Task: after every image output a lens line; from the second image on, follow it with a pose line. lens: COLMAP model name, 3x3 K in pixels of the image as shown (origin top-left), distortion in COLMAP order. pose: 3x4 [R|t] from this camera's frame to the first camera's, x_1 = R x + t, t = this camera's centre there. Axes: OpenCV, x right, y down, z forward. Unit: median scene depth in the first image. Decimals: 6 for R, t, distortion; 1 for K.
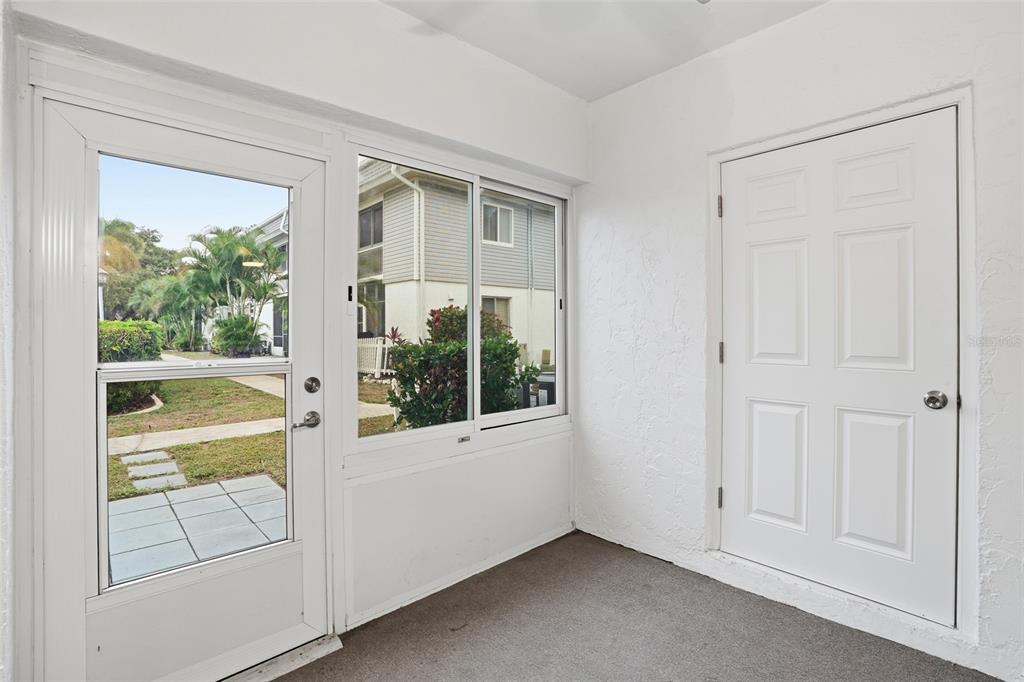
lens RADIAL K [[481.5, 0, 508.5], [0, 481.5, 336.2], [0, 0, 1]] dist [-0.068573, 0.026350]
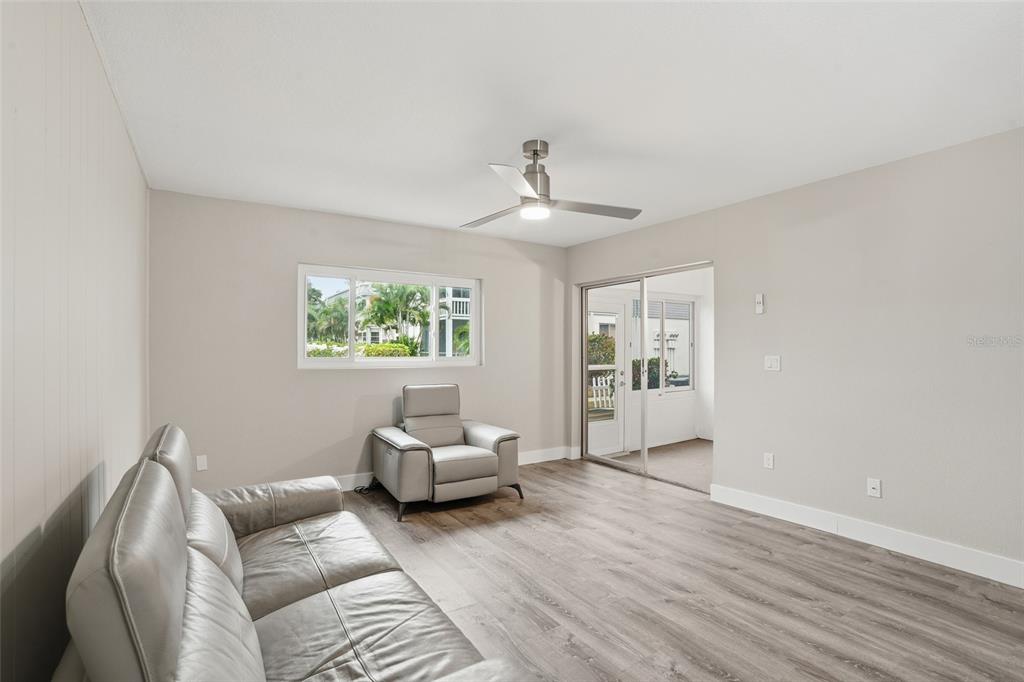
lens RADIAL K [[479.6, 0, 510.7], [0, 479.6, 347.3], [0, 0, 1]] dist [-0.083648, 0.025543]
pose [[0.986574, 0.002998, -0.163289, -0.409762], [-0.004619, 0.999944, -0.009549, -0.026736], [0.163251, 0.010175, 0.986532, -1.543229]]
